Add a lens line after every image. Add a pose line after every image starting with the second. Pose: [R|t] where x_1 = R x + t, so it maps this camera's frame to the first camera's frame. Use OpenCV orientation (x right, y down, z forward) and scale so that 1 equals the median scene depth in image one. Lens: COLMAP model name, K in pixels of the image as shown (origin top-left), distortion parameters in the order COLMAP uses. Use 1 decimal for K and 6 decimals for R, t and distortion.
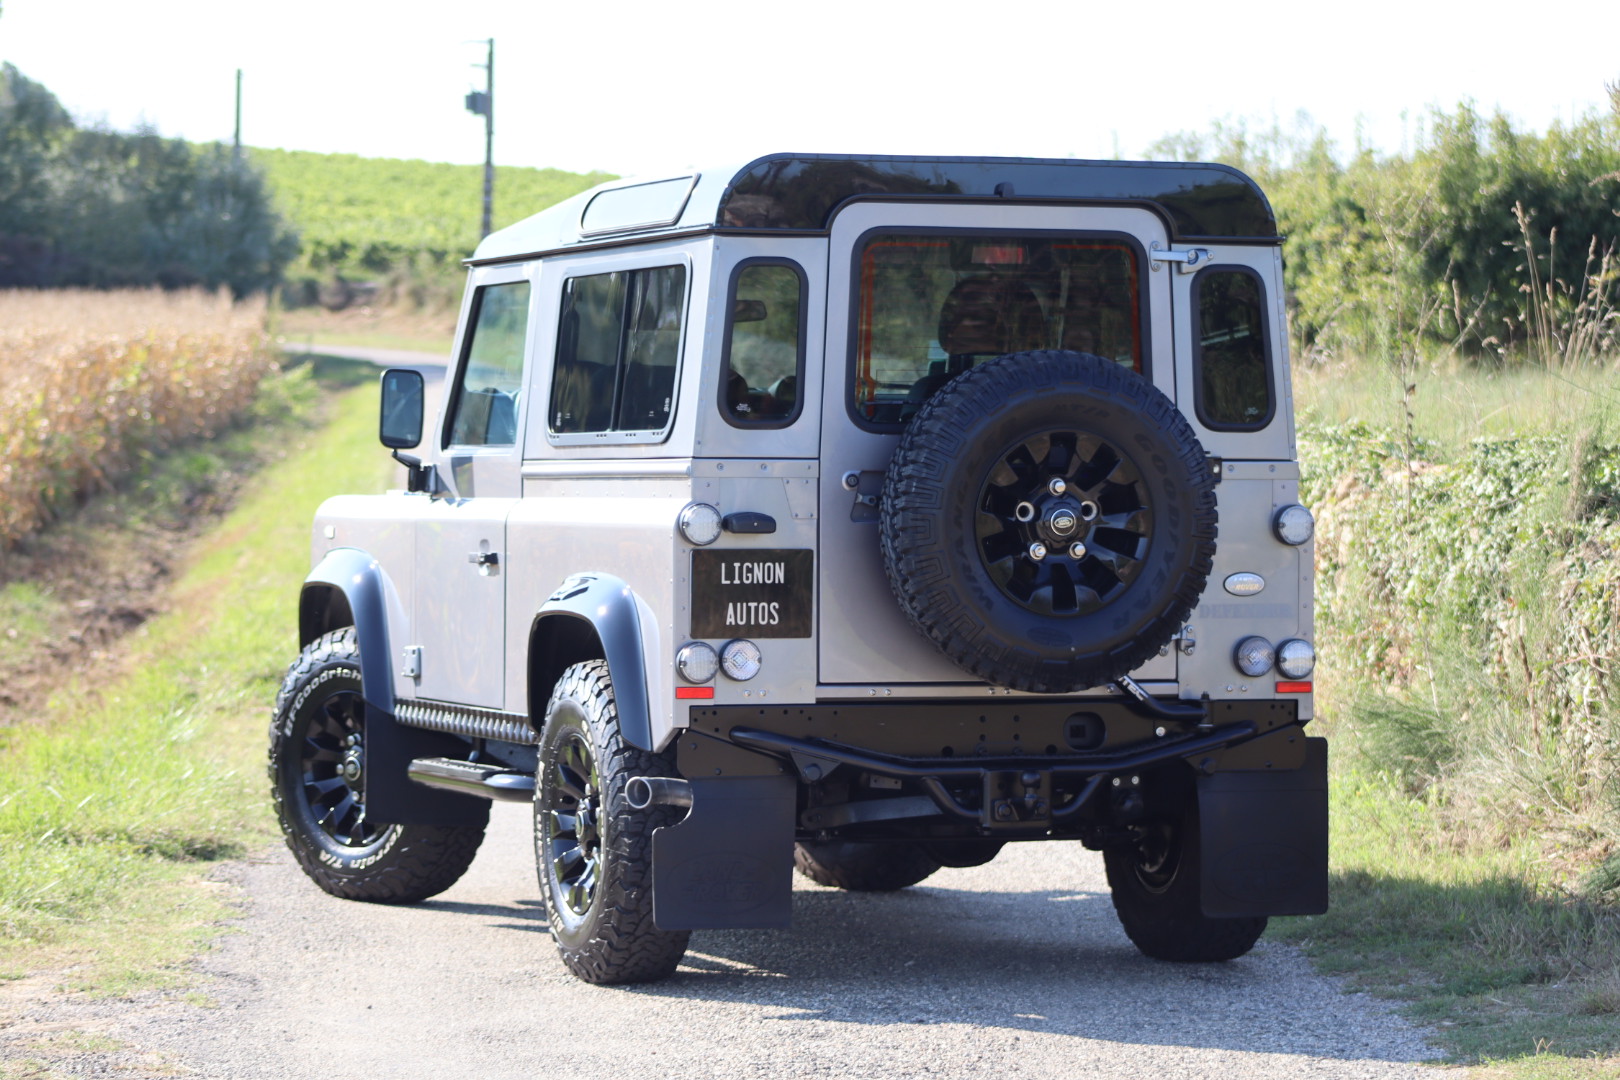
lens RADIAL K [[6271.5, 0, 884.0], [0, 6271.5, 574.3], [0, 0, 1]] dist [-0.040704, 0.000000]
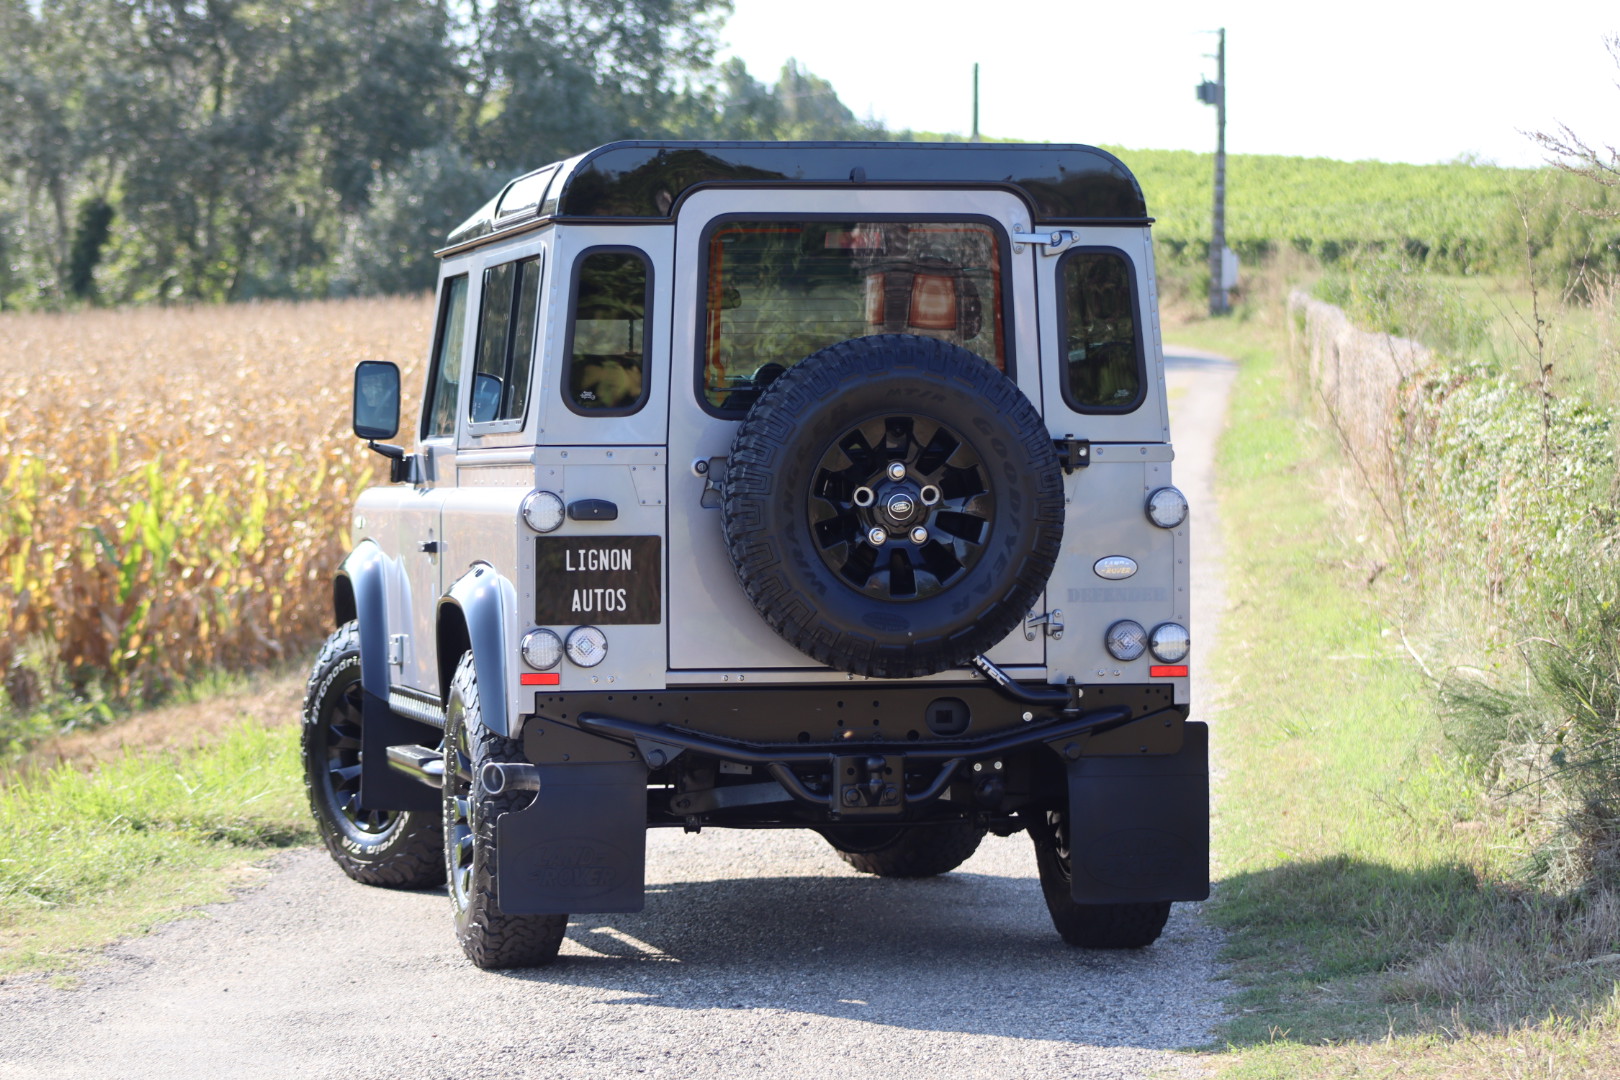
lens RADIAL K [[6271.5, 0, 810.7], [0, 6271.5, 533.8], [0, 0, 1]] dist [-0.040704, 0.000000]
pose [[0.988106, -0.007556, -0.153591, 0.163044], [0.006799, 0.999962, -0.005458, 0.001307], [0.153626, 0.004349, 0.988119, 0.011163]]
